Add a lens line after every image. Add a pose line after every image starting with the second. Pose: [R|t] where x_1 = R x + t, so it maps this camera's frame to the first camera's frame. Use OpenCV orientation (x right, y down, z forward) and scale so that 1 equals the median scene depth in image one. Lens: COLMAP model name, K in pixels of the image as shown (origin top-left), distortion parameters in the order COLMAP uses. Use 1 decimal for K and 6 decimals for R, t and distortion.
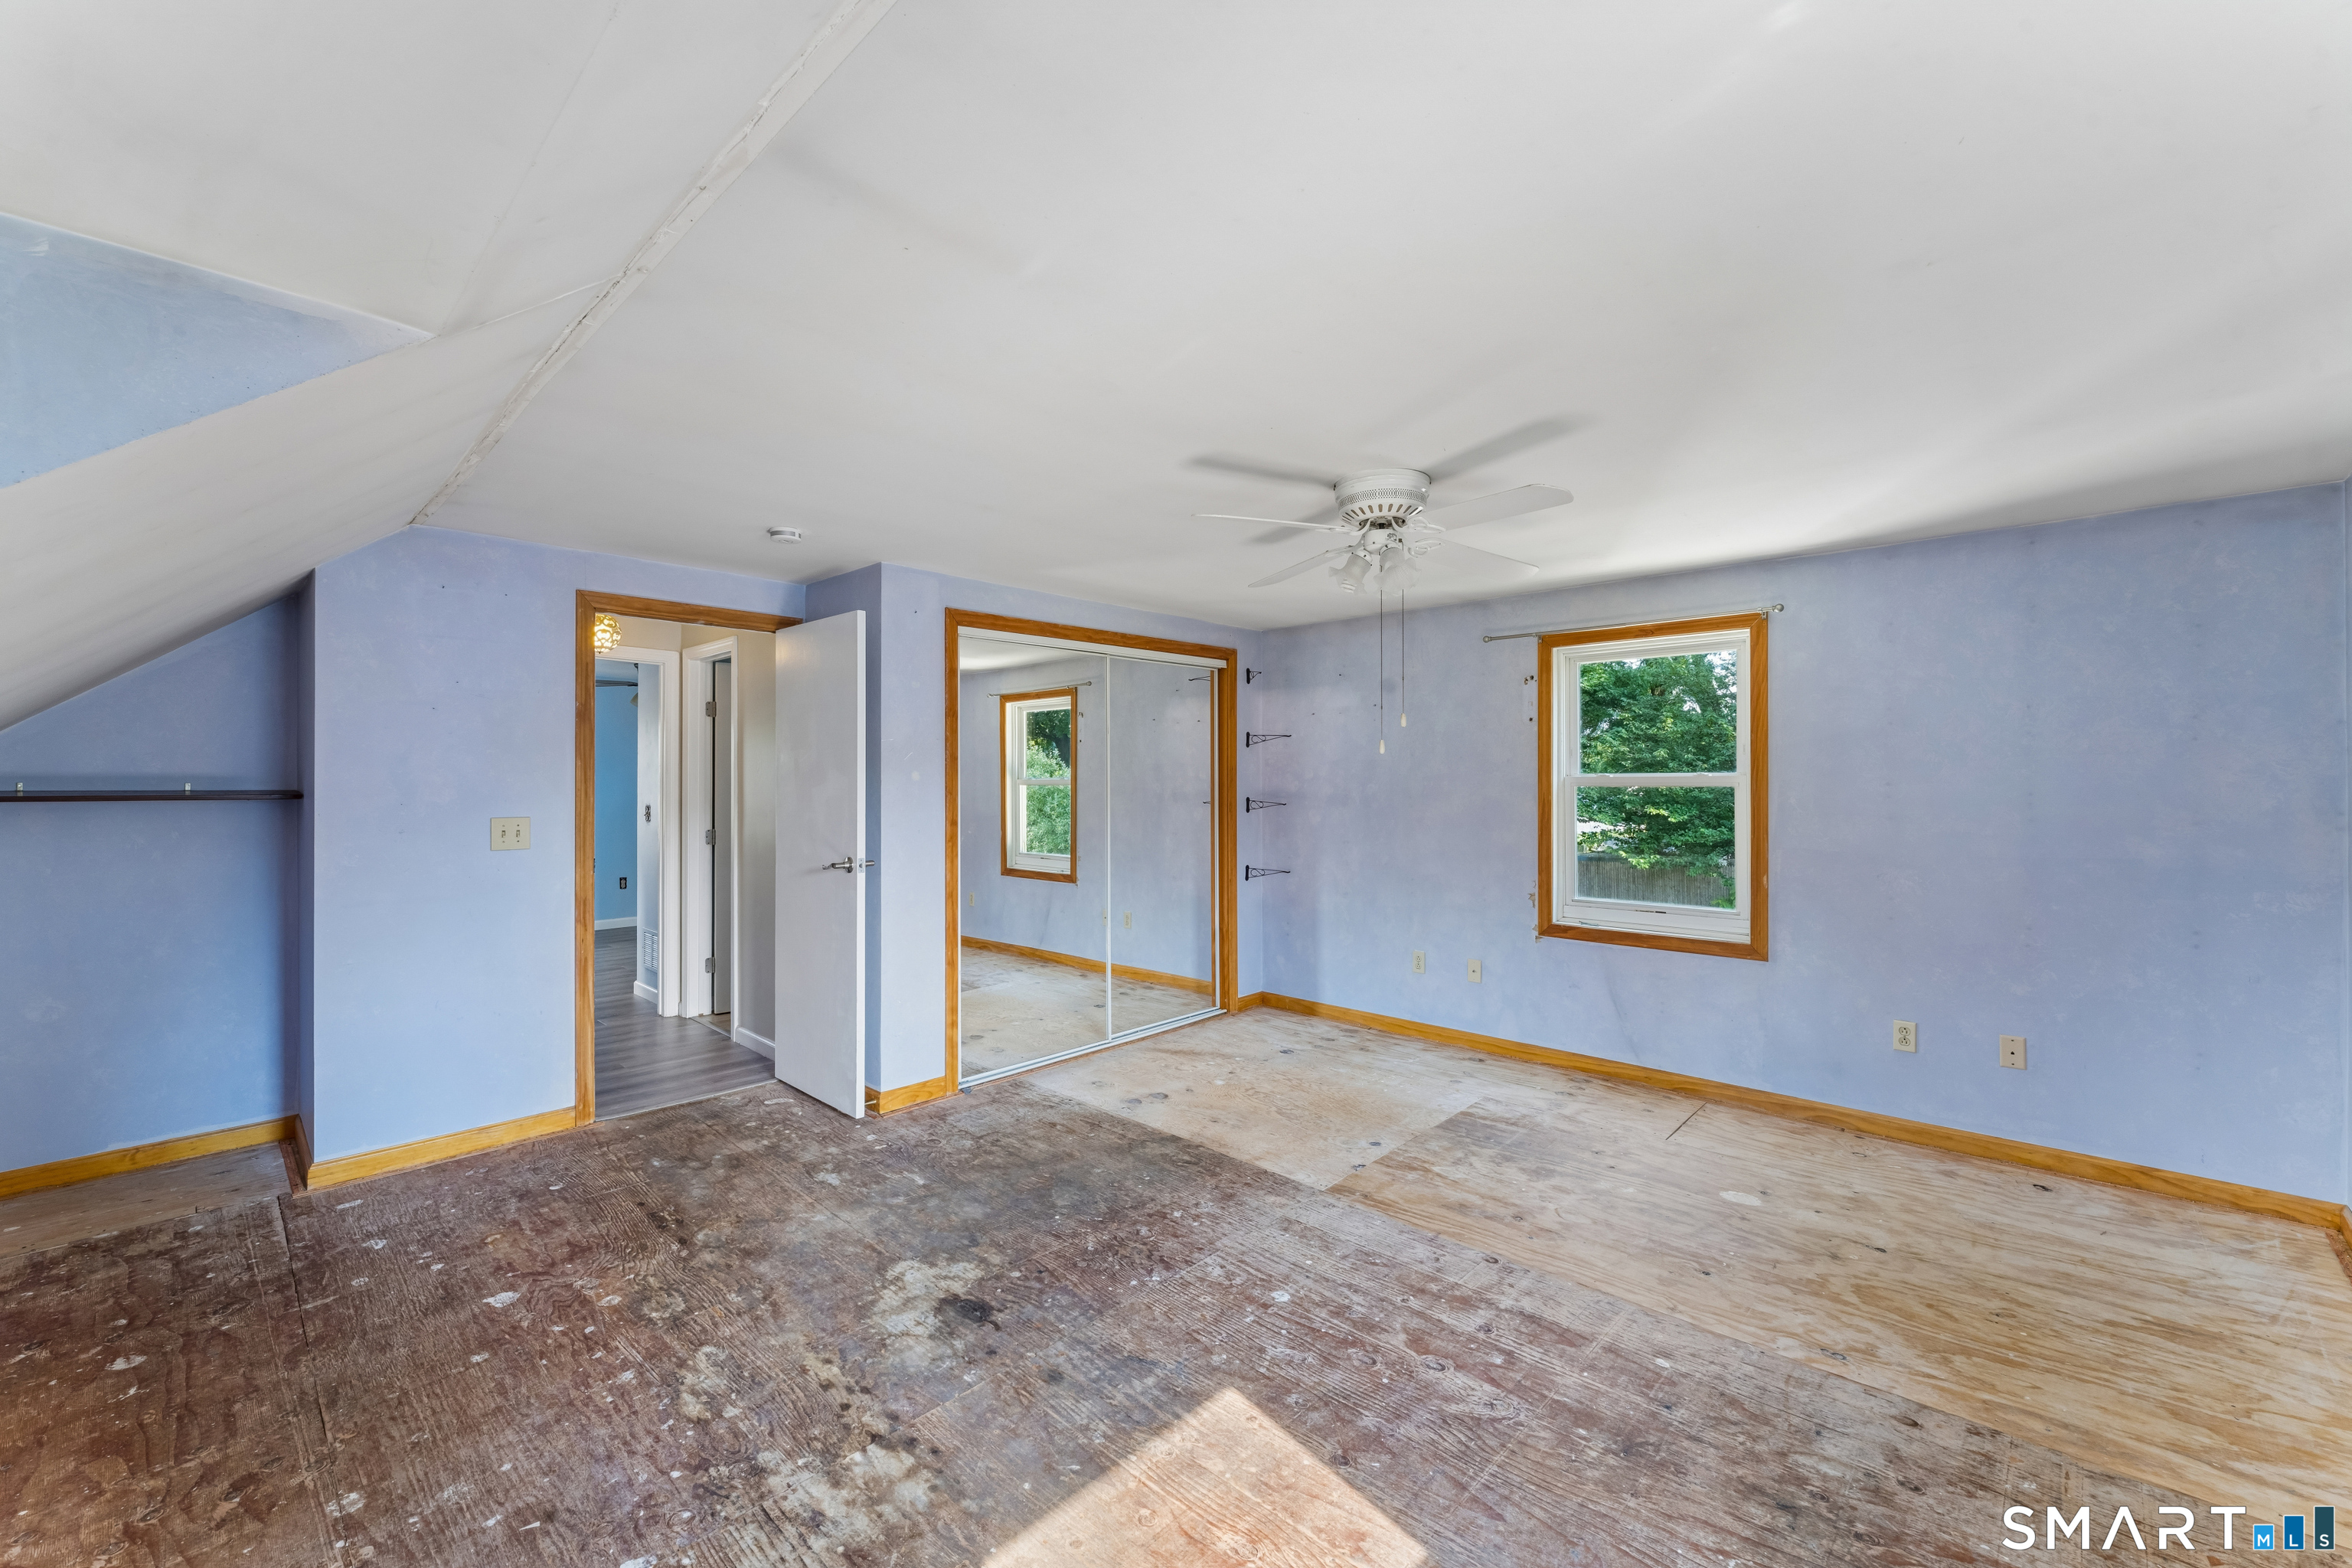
lens RADIAL K [[958.1, 0, 1196.5], [0, 958.1, 773.3], [0, 0, 1]] dist [-0.001540, -0.000425]
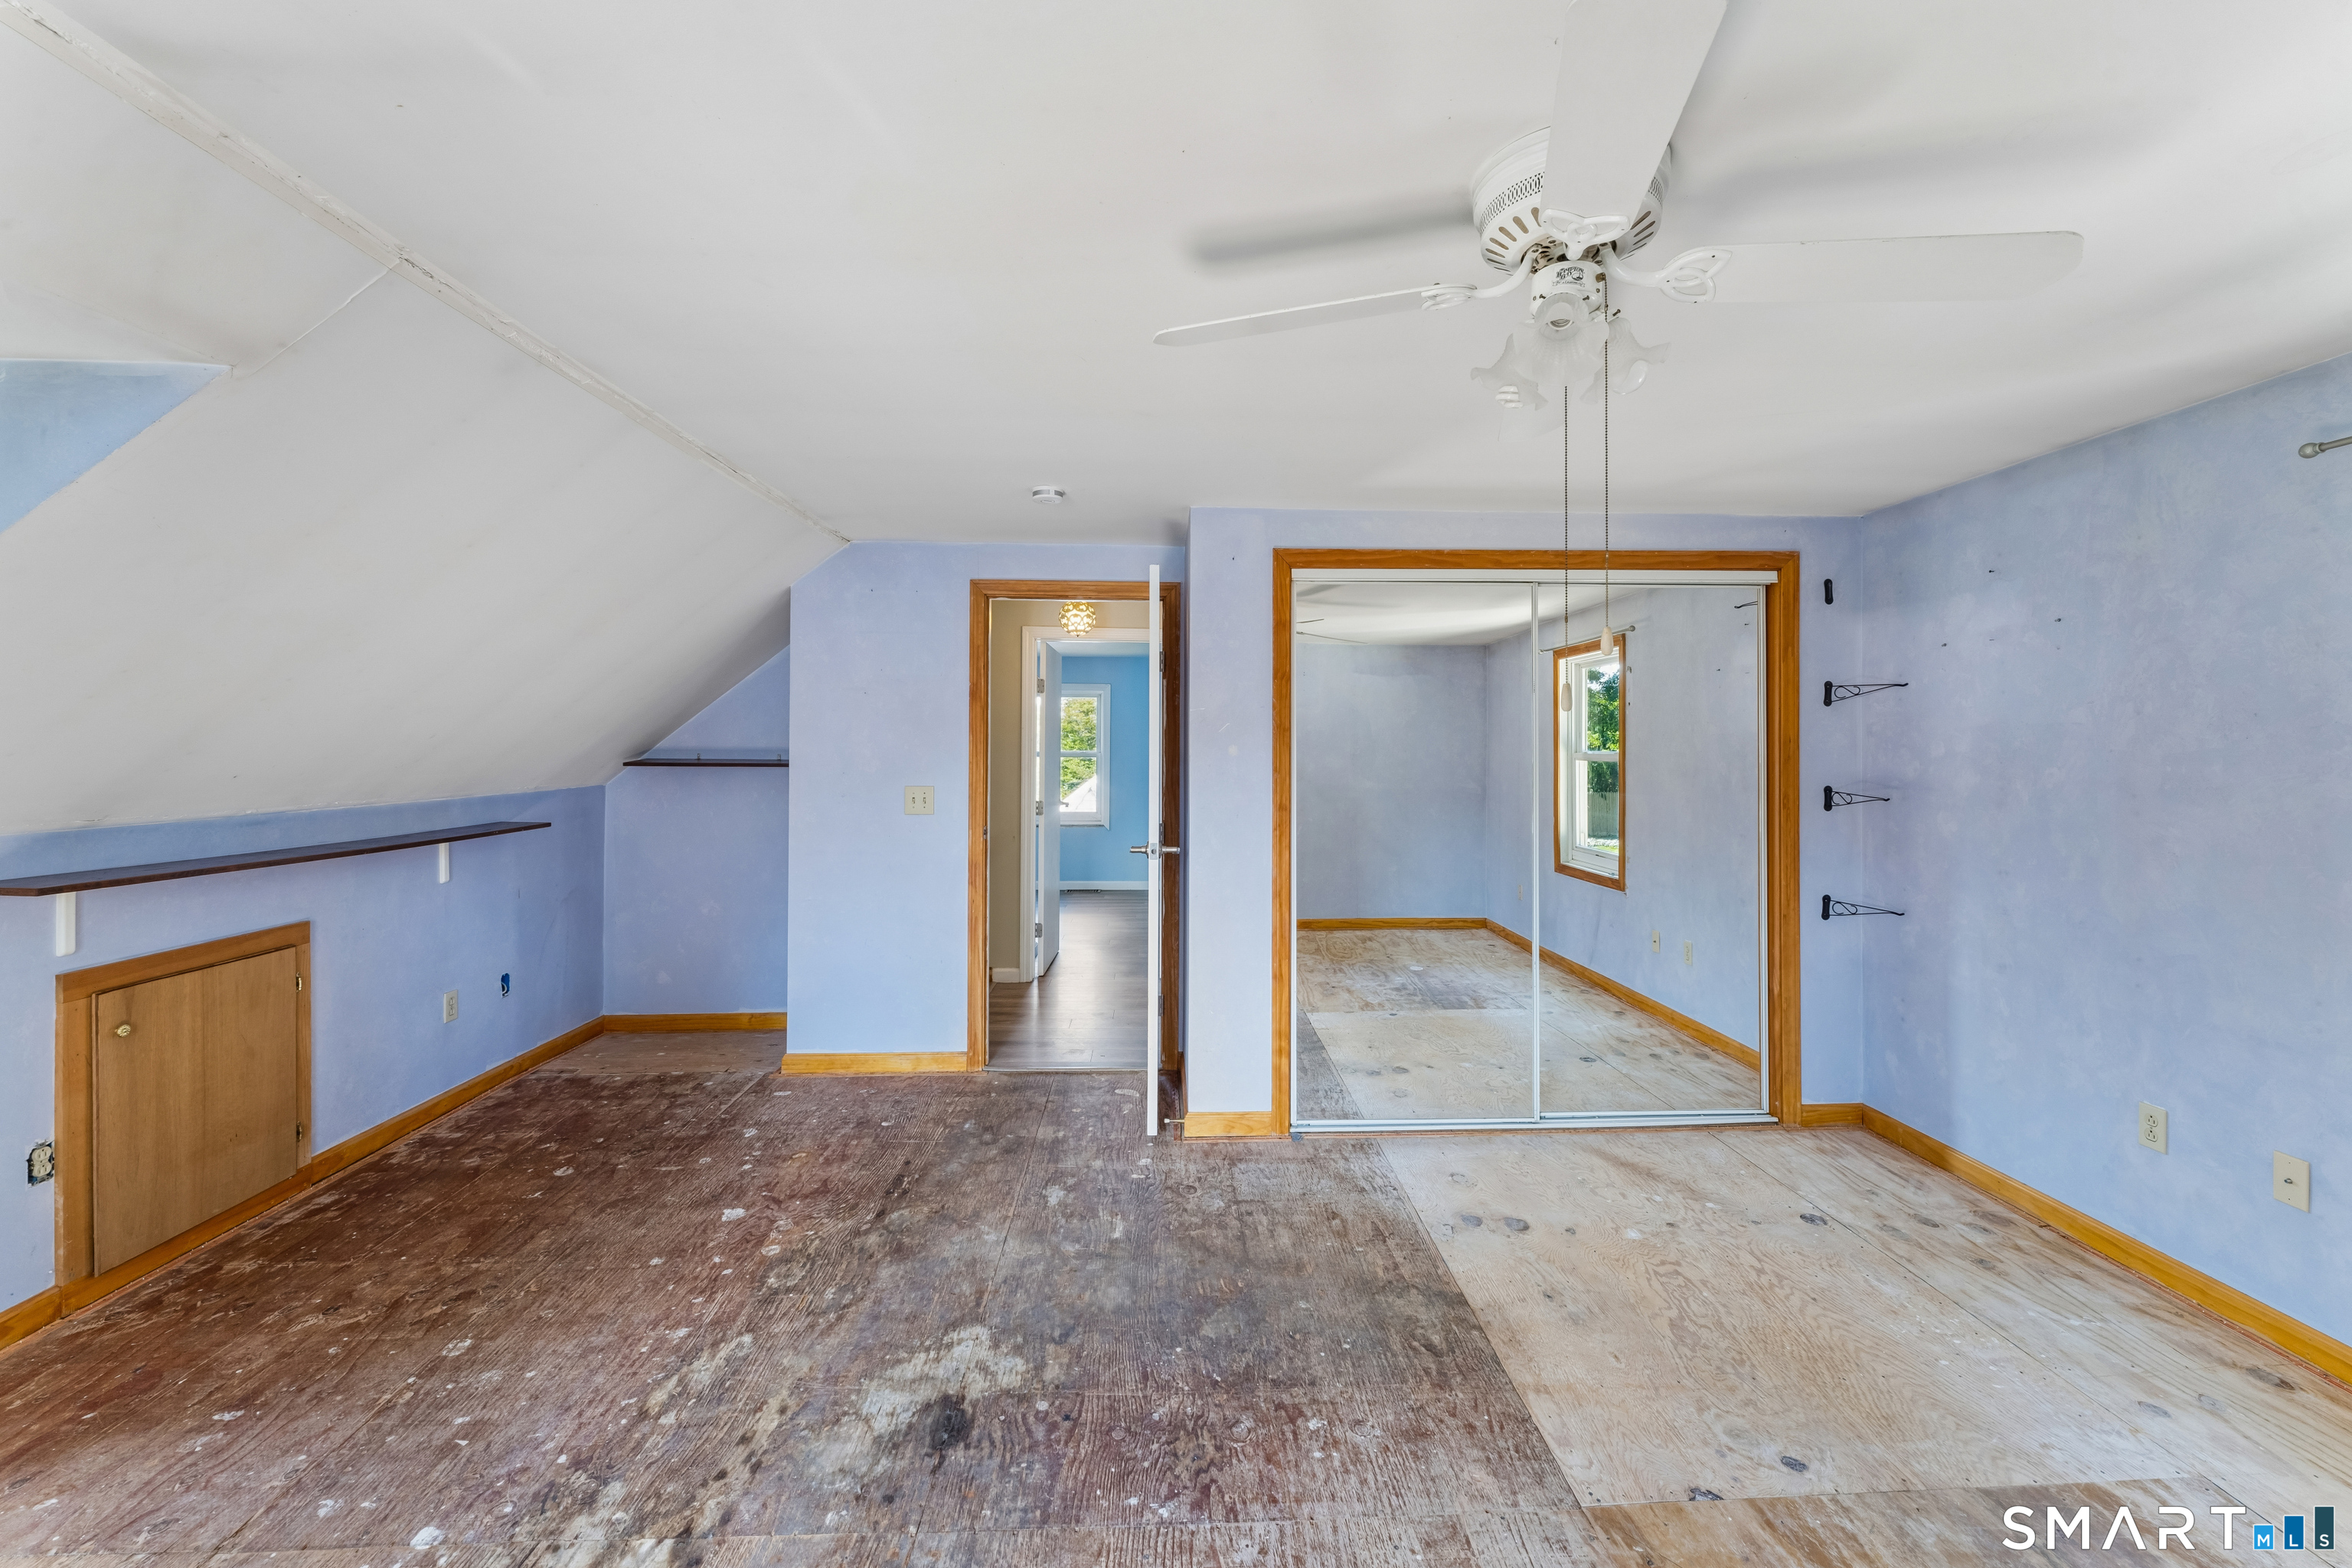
lens RADIAL K [[986.8, 0, 1195.5], [0, 986.8, 742.5], [0, 0, 1]] dist [-0.001835, -0.000641]
pose [[0.704803, -0.002435, -0.709399, 0.353193], [0.000014, 0.999994, -0.003419, -0.001822], [0.709403, 0.002399, 0.704799, 0.412296]]
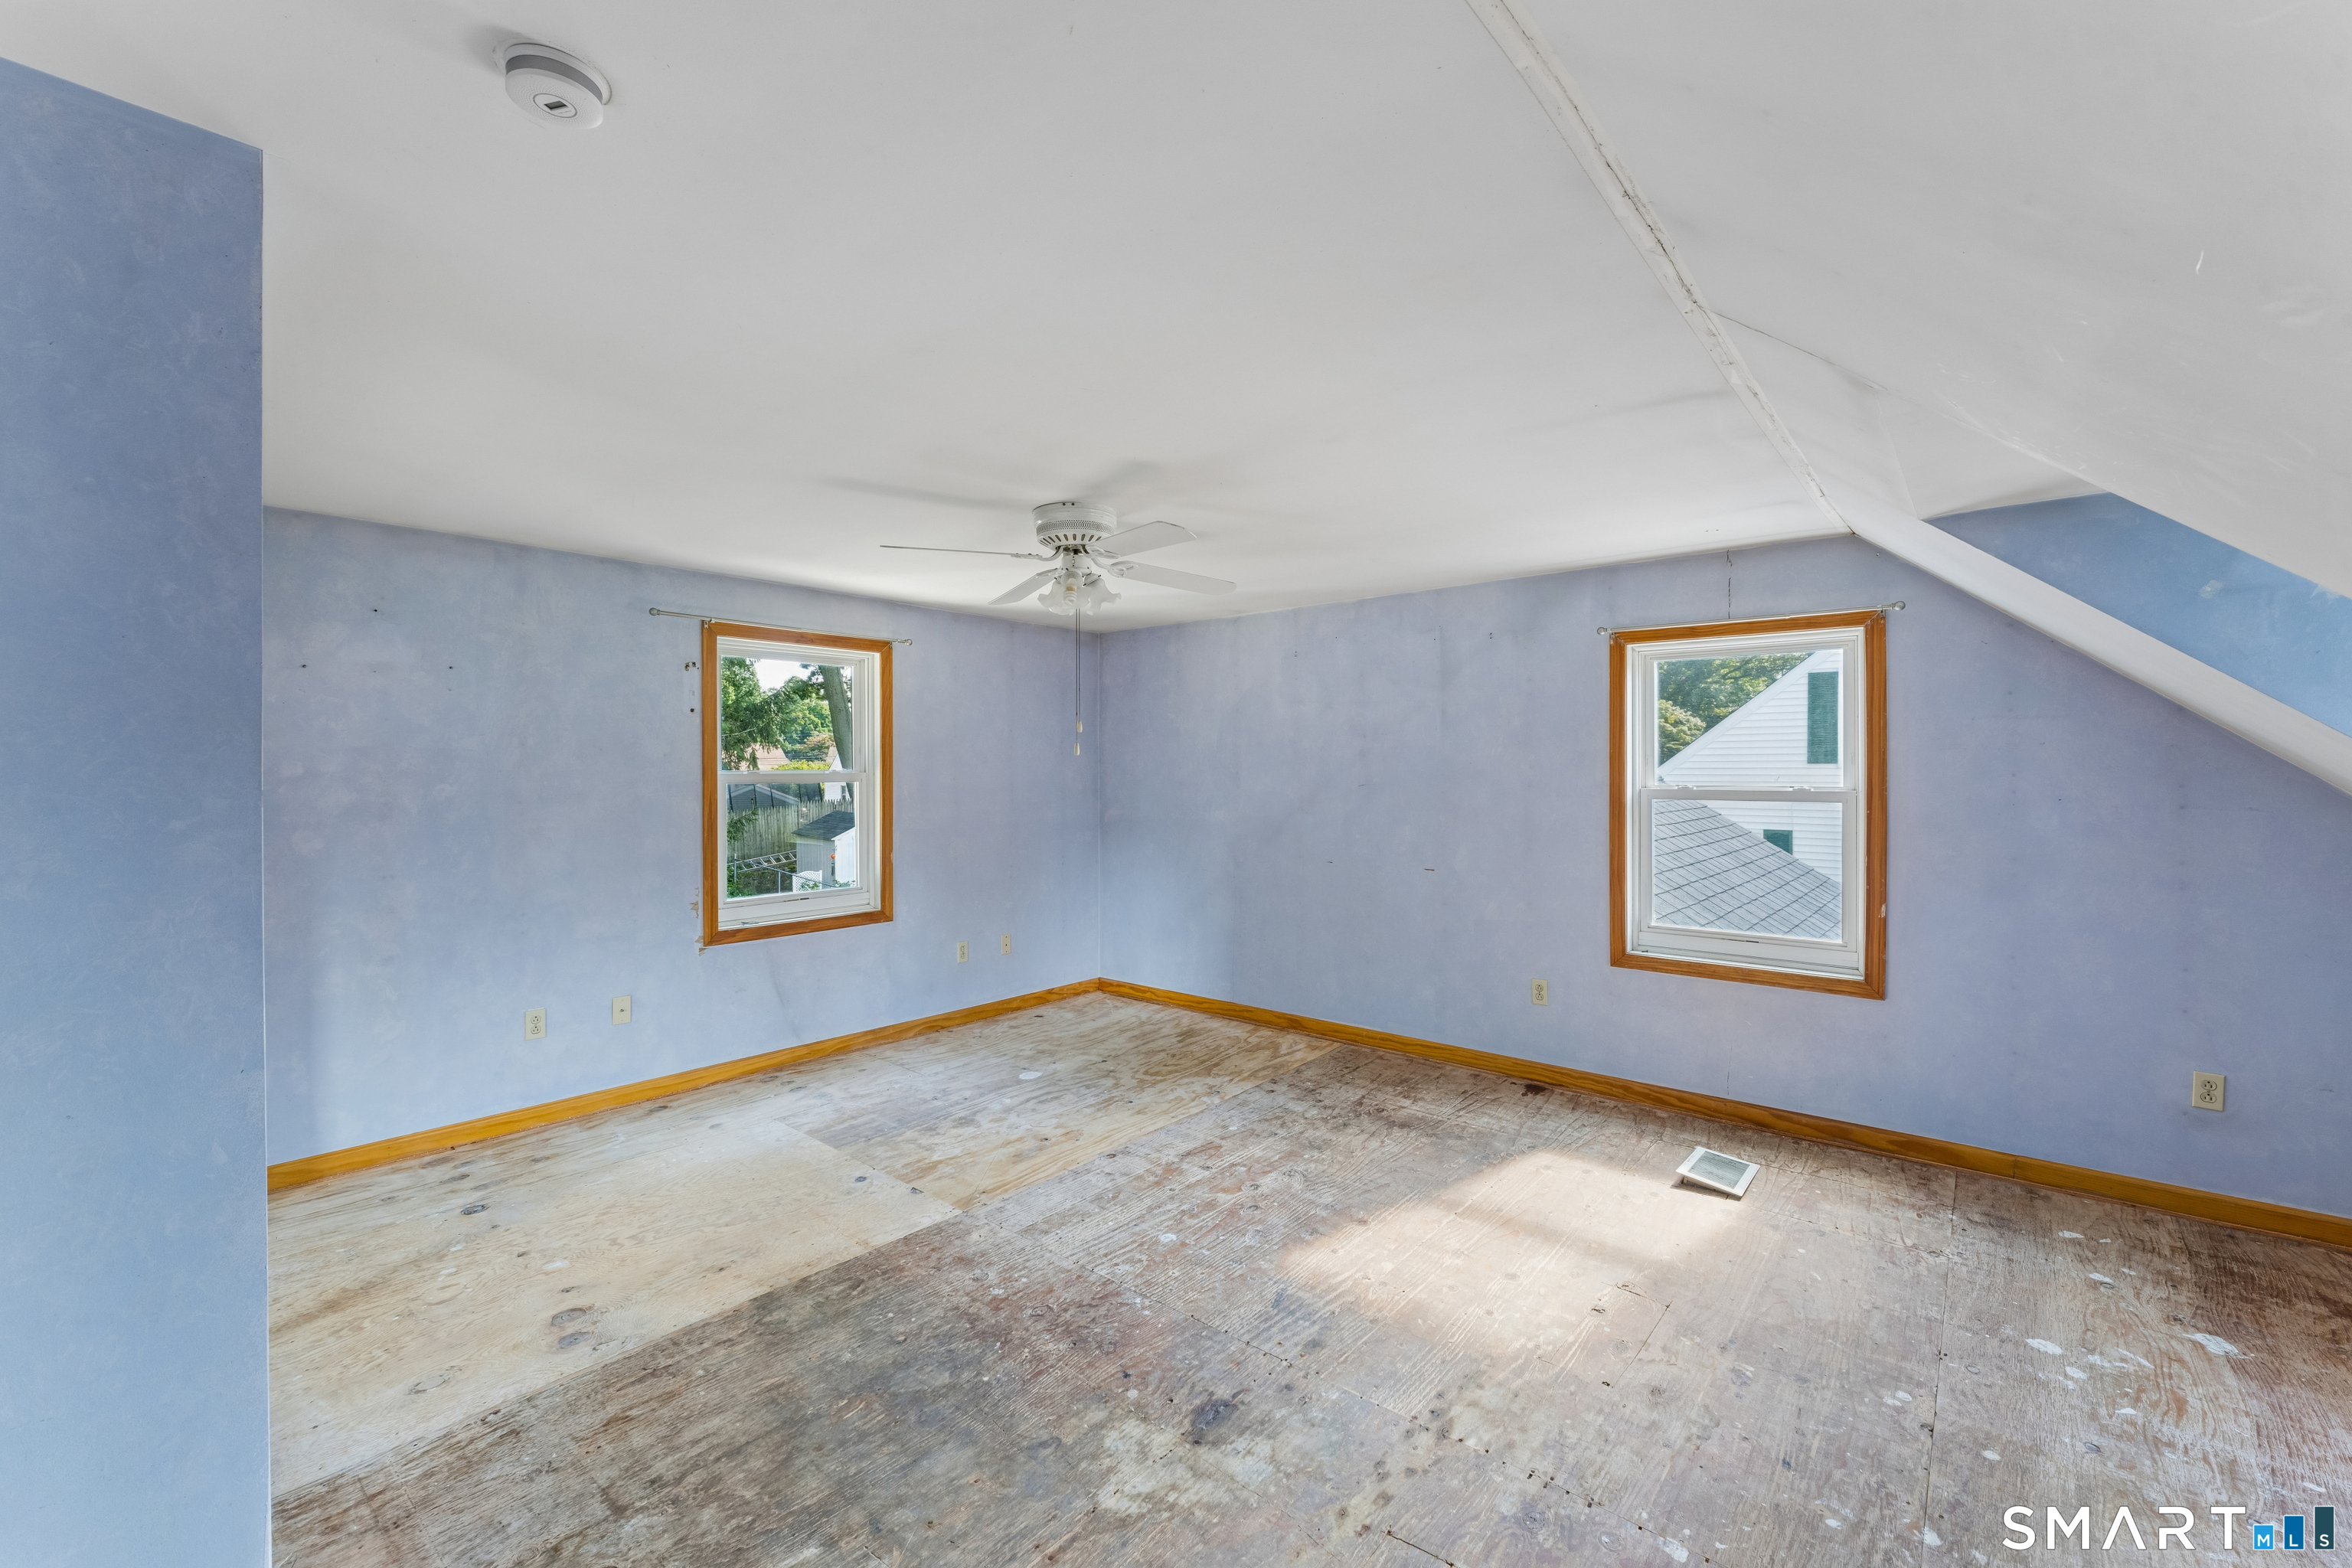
lens RADIAL K [[958.1, 0, 1196.5], [0, 958.1, 773.3], [0, 0, 1]] dist [-0.001540, -0.000425]
pose [[-0.059487, -0.002465, 0.998226, -0.773667], [-0.006116, 0.999979, 0.002105, -0.002179], [-0.998210, -0.005980, -0.059501, 0.773260]]
